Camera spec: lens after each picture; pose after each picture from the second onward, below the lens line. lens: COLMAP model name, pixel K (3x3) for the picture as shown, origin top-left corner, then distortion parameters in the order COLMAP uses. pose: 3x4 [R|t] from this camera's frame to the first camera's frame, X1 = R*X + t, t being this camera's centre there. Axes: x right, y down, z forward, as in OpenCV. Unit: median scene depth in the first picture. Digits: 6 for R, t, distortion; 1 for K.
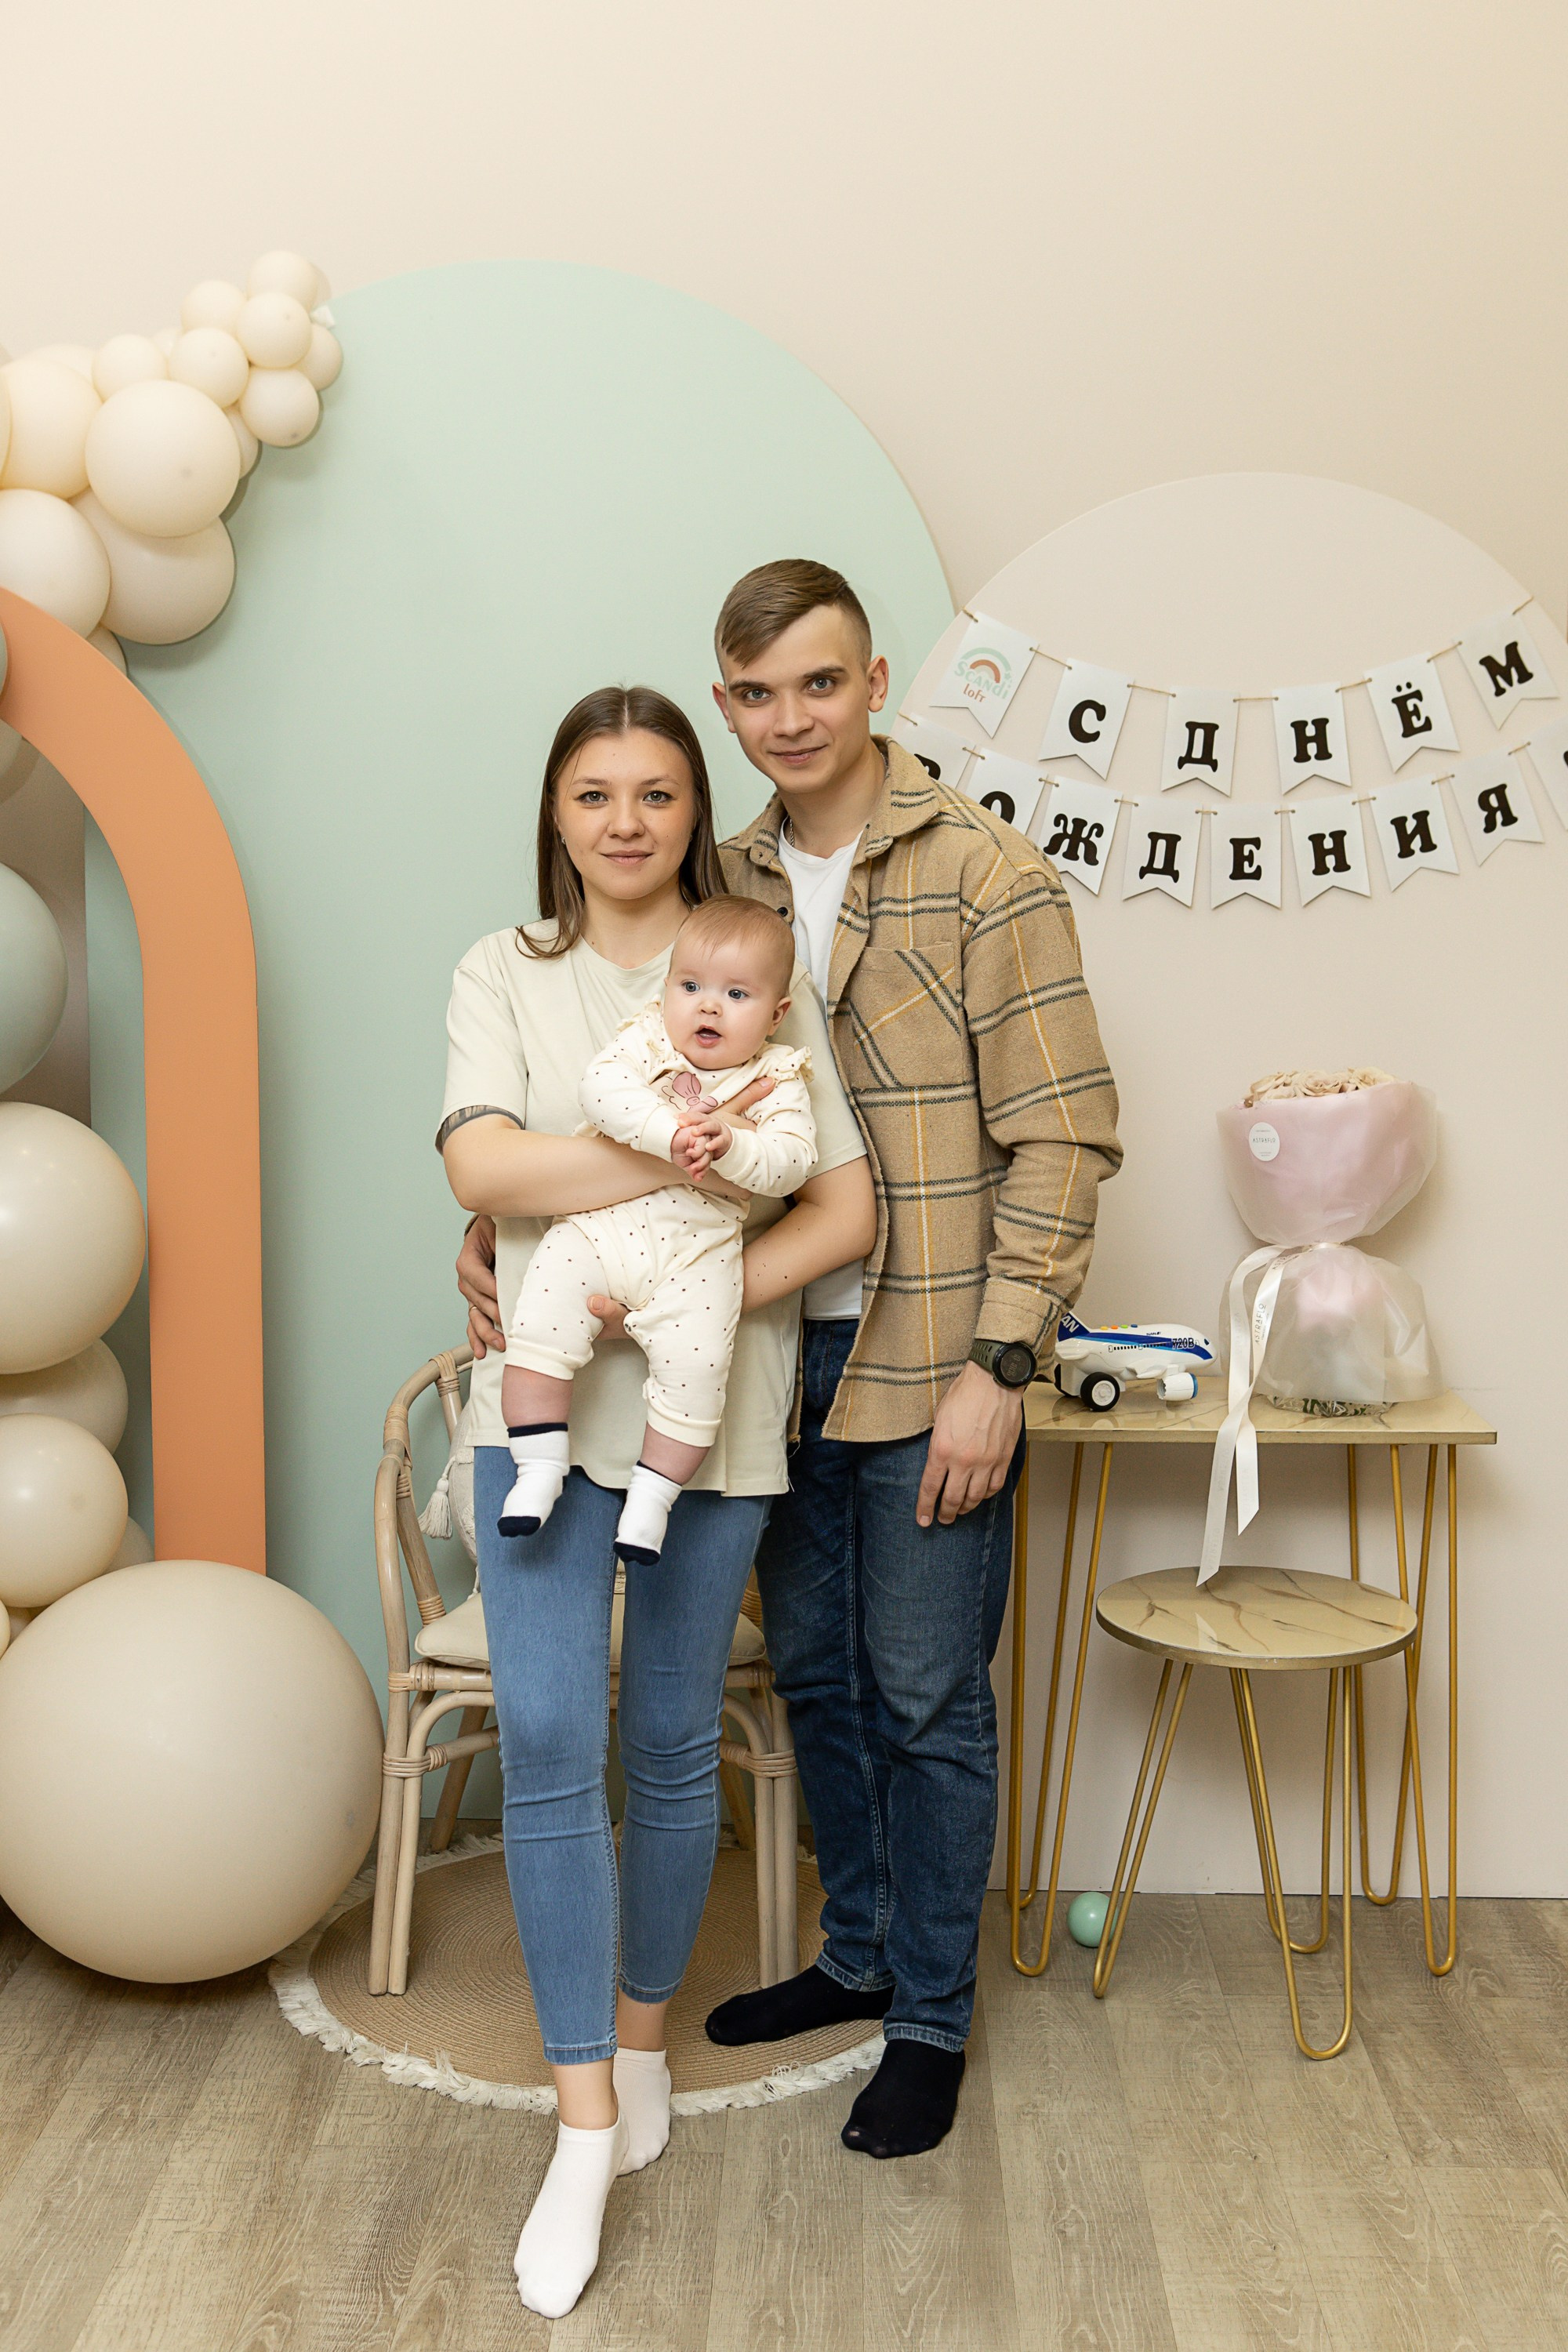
lens RADIAL K [[2880.2, 0, 808.4], [0, 2880.2, 1169.3], [0, 0, 1]] dist [-0.022518, 0.013870]
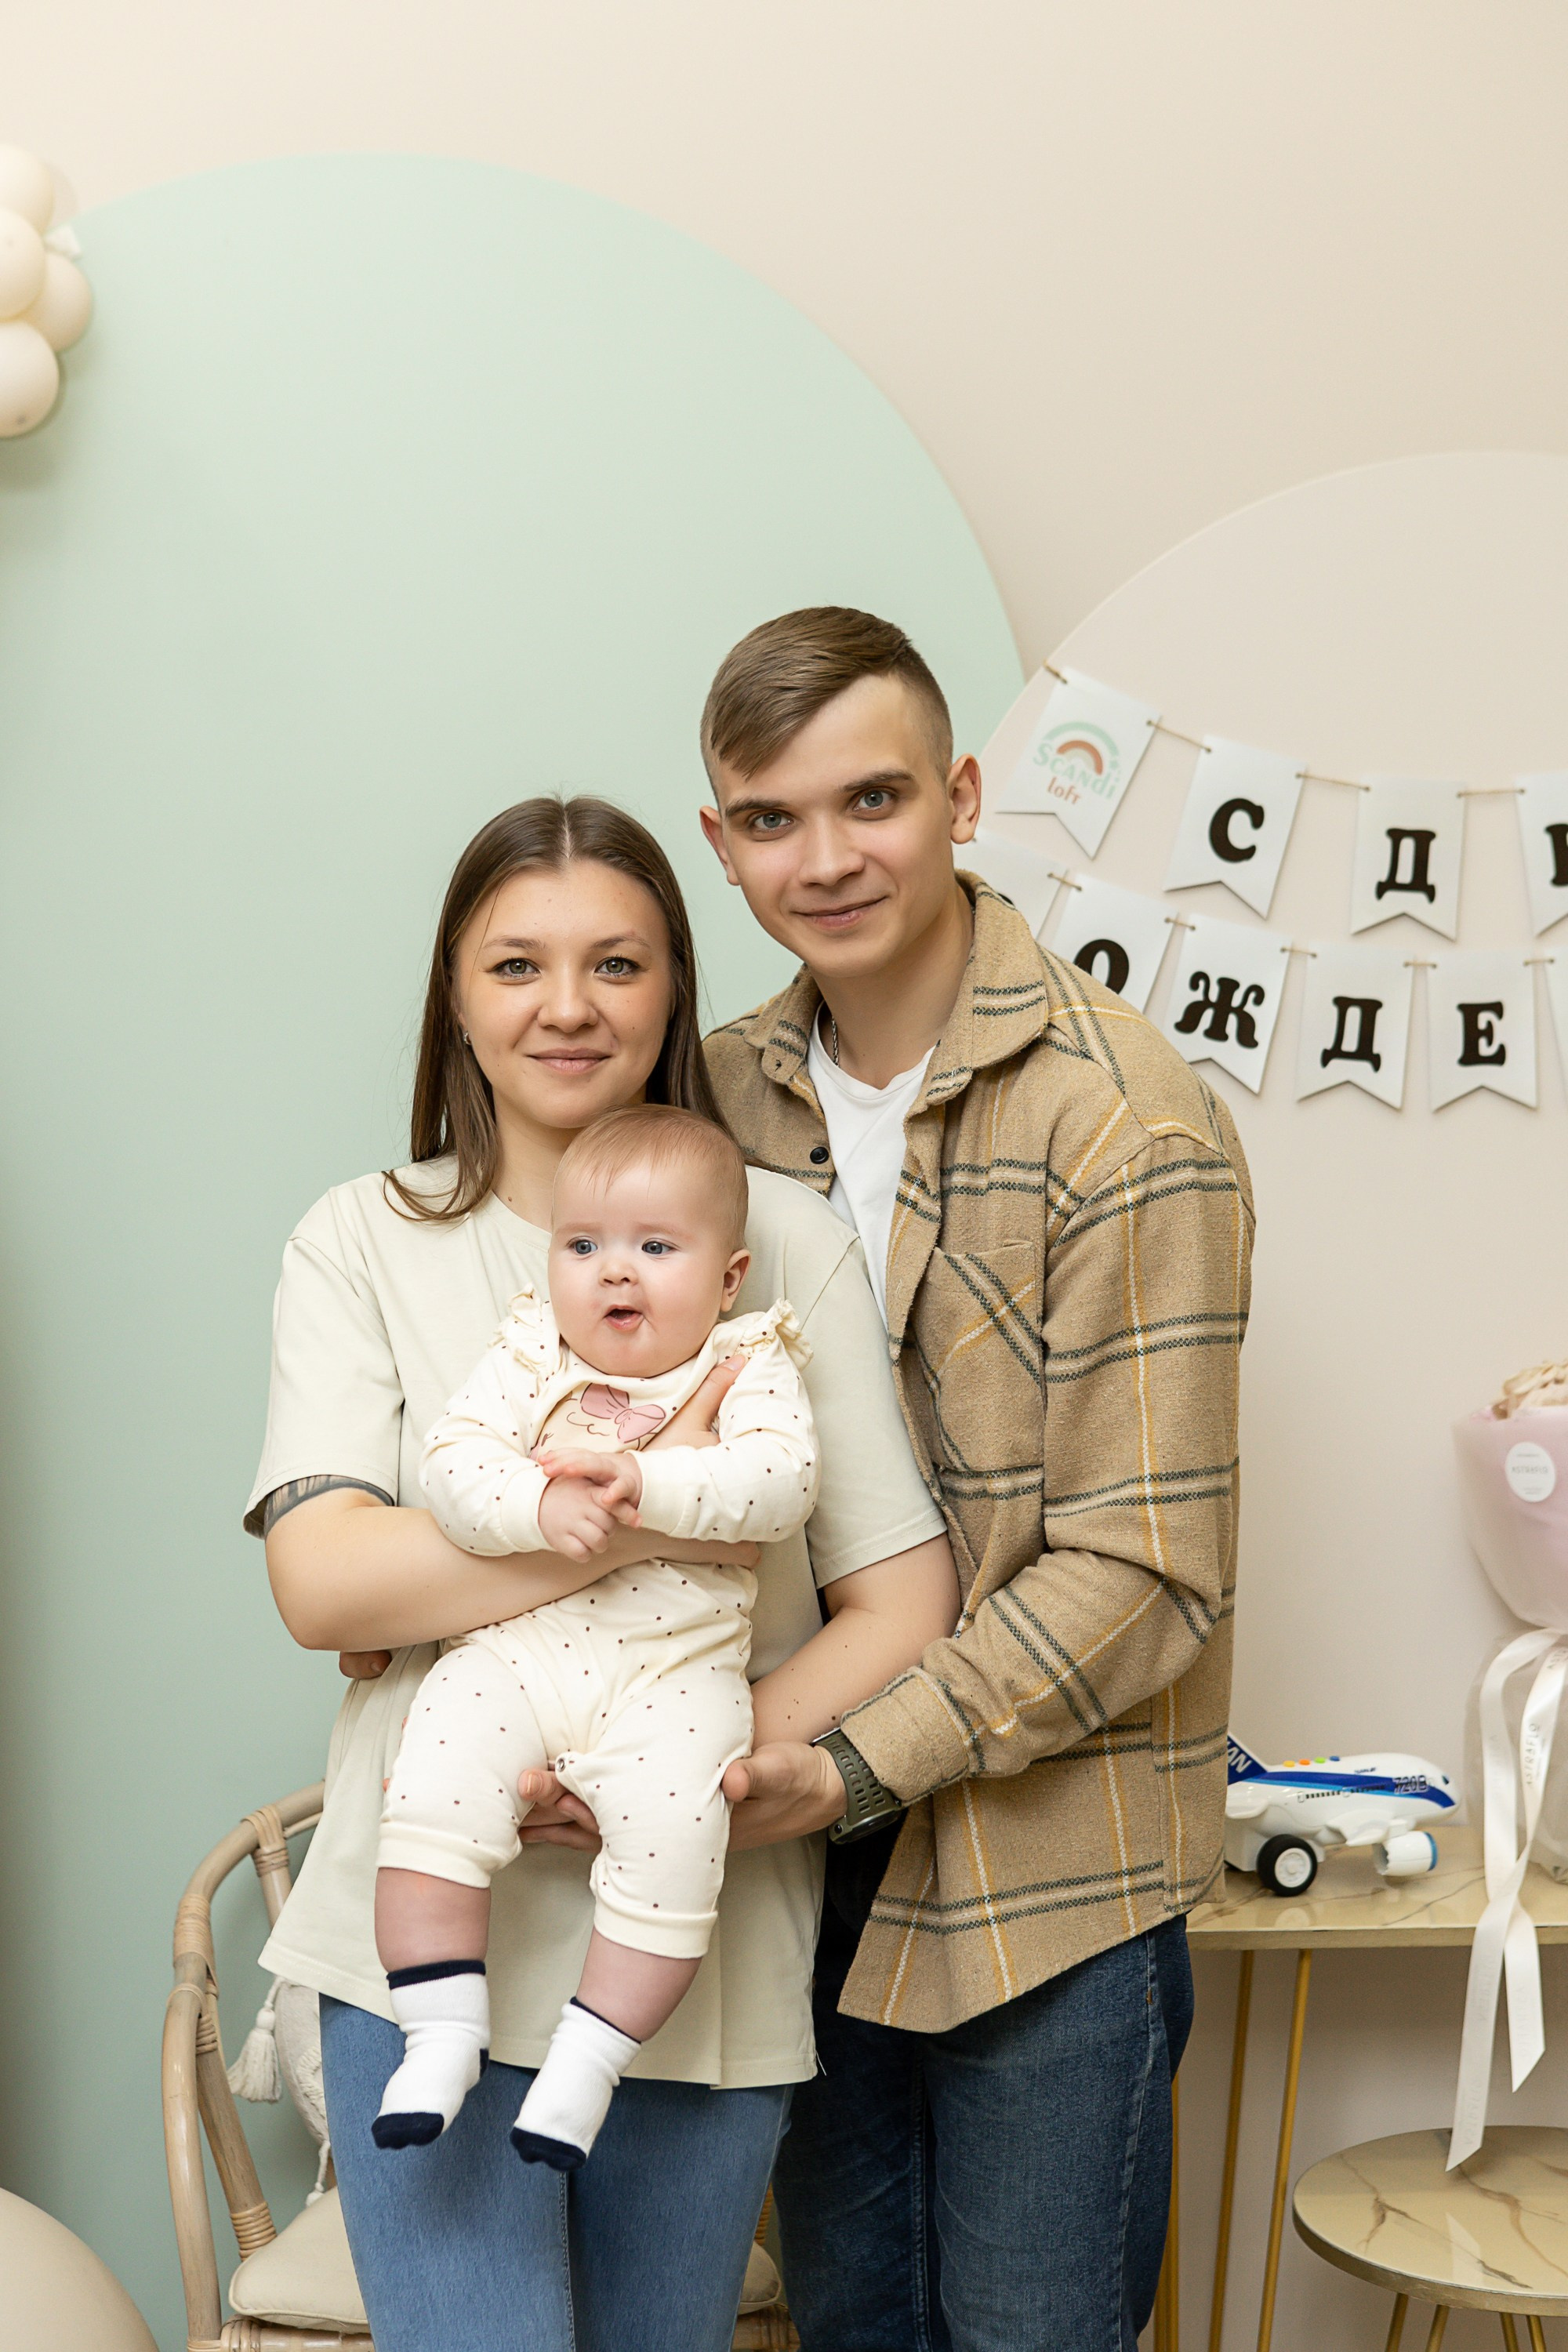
lens RADIAL K [[3971.5, 0, 776.8], [0, 3971.5, 1142.4], [0, 0, 1]] dist [-0.047036, -0.053856]
pose [[0.999679, -0.018549, 0.017265, -0.025387], [0.019613, 0.997781, -0.063623, -0.030141], [-0.016047, 0.063941, 0.997825, 0.107808]]
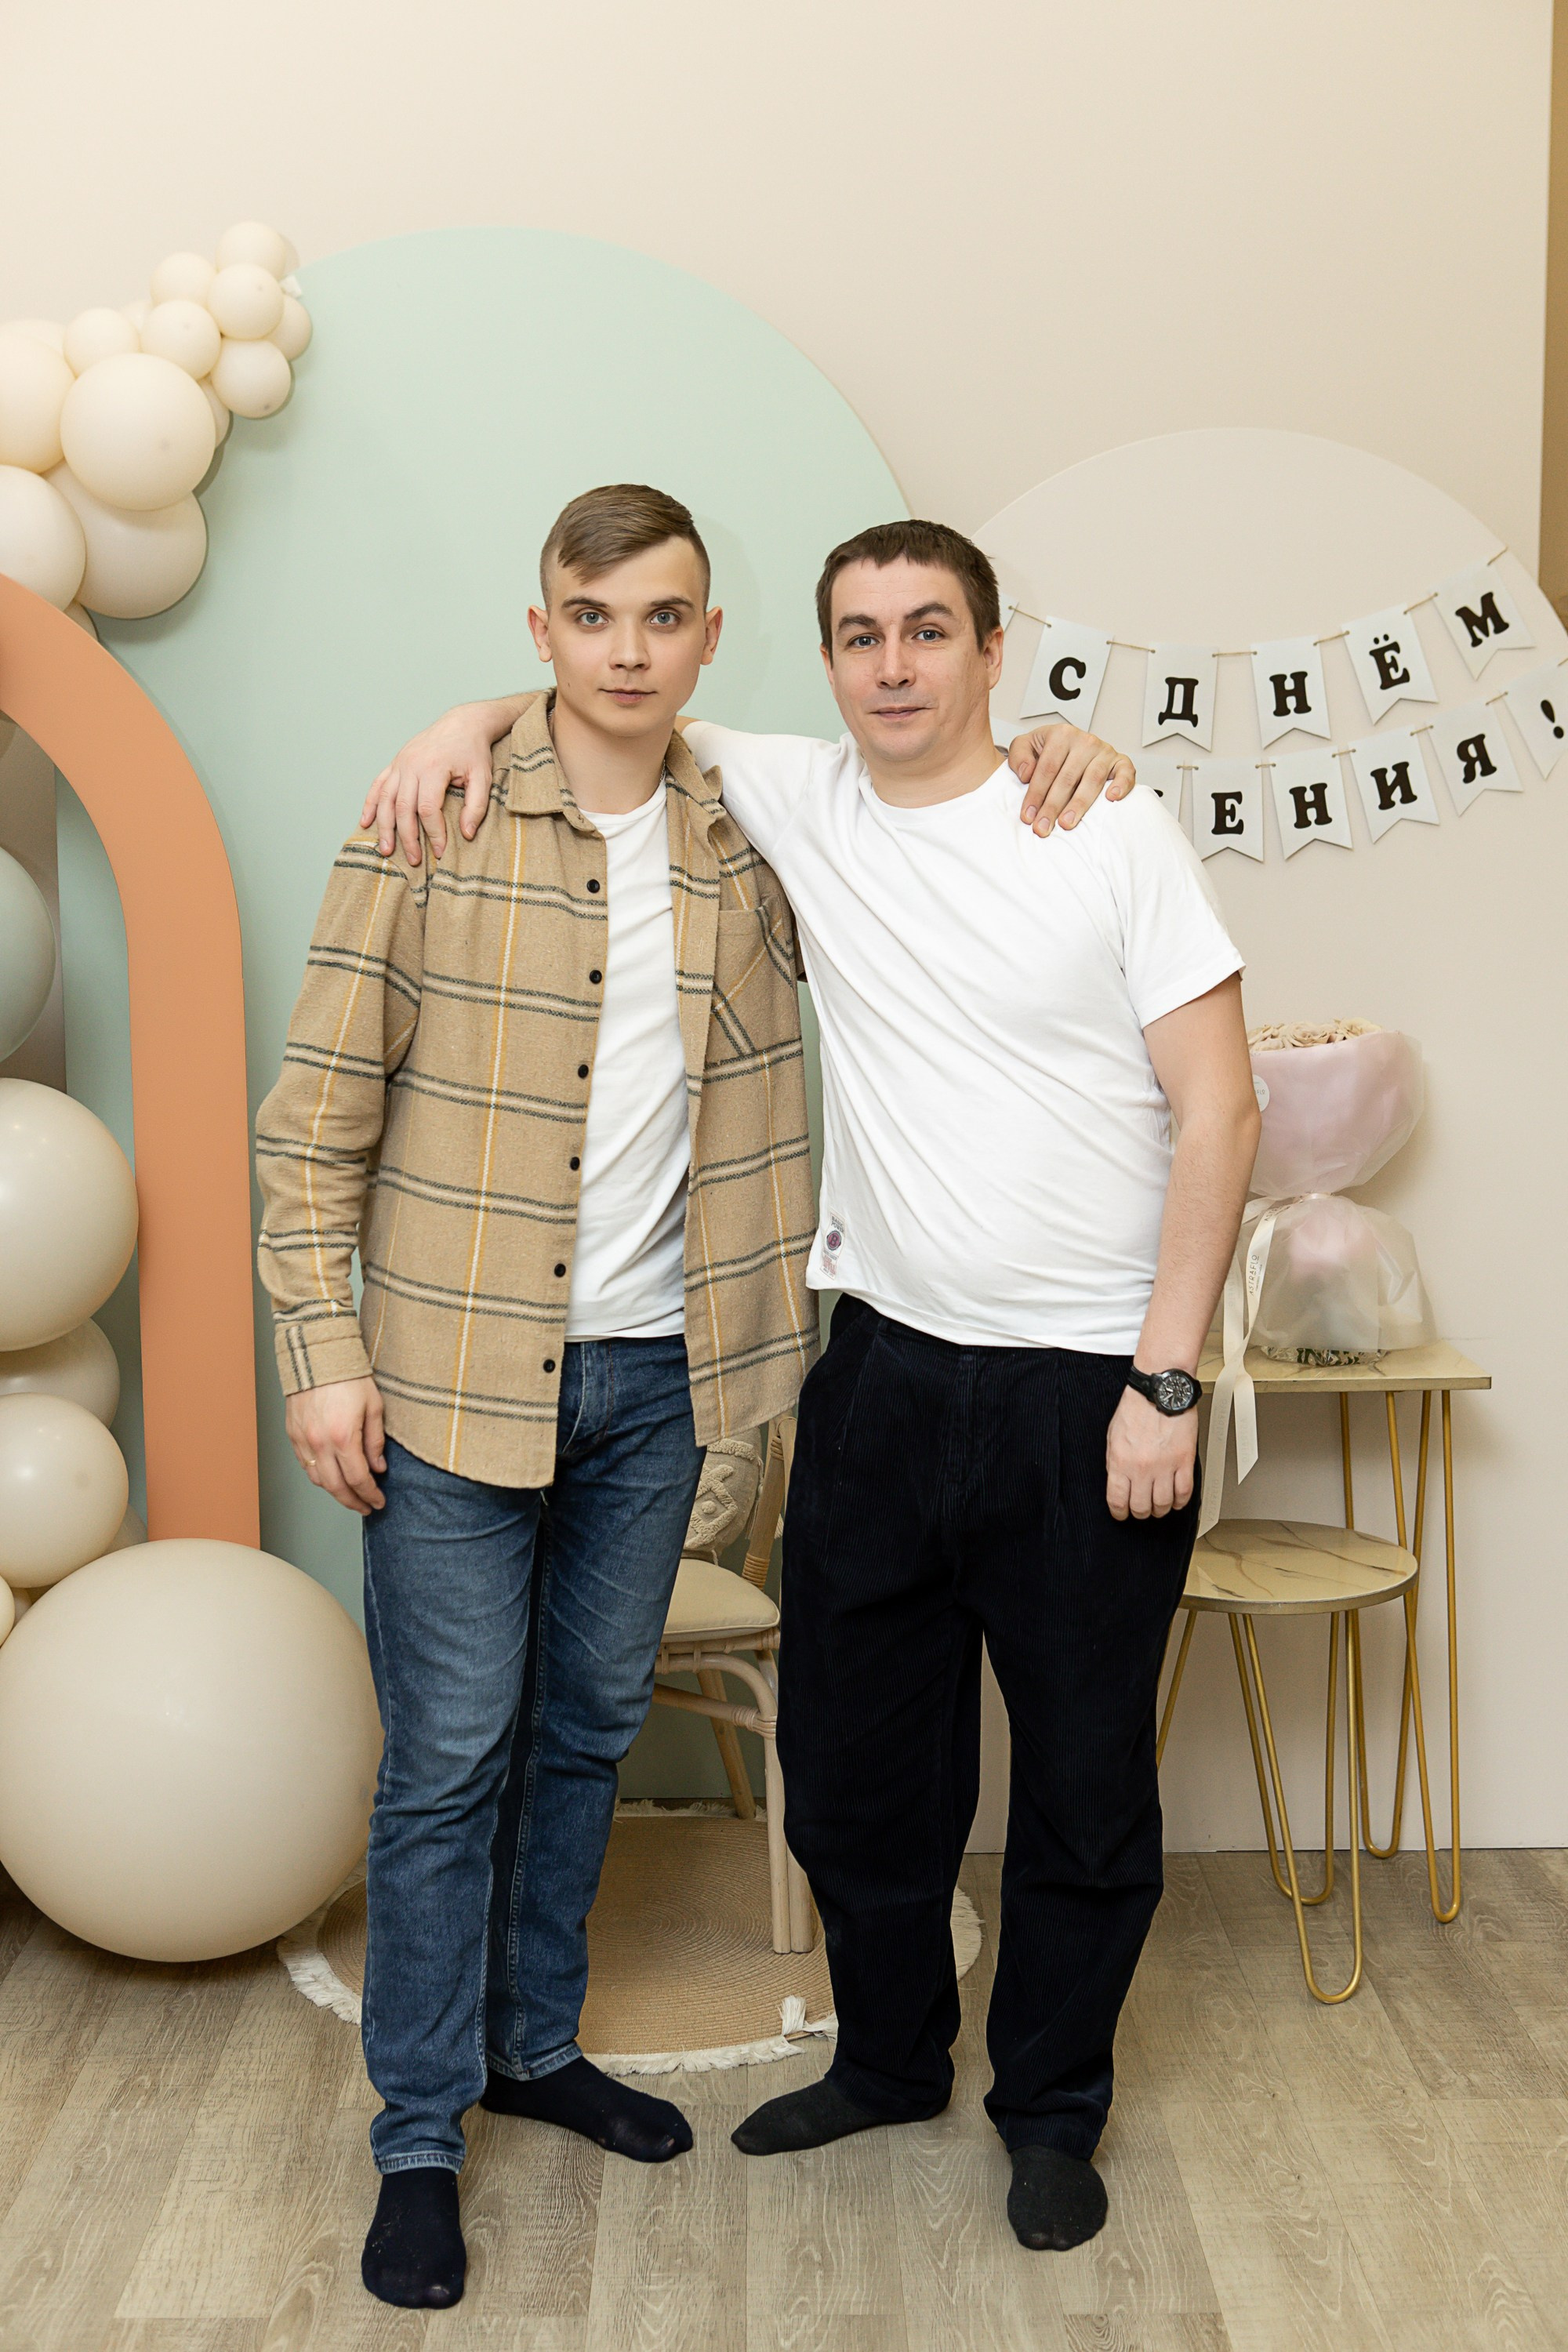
lens RADIAL K [[3041.5, 0, 779.4], [0, 3041.5, 1155.3], [0, 0, 1]] dist [-0.020402, 0.004787]
pose [[0.999590, -0.020541, 0.019927, -0.028685], [0.020652, 0.999772, -0.005402, 0.014266], [-0.019812, 0.005811, 0.999787, -0.056667]]
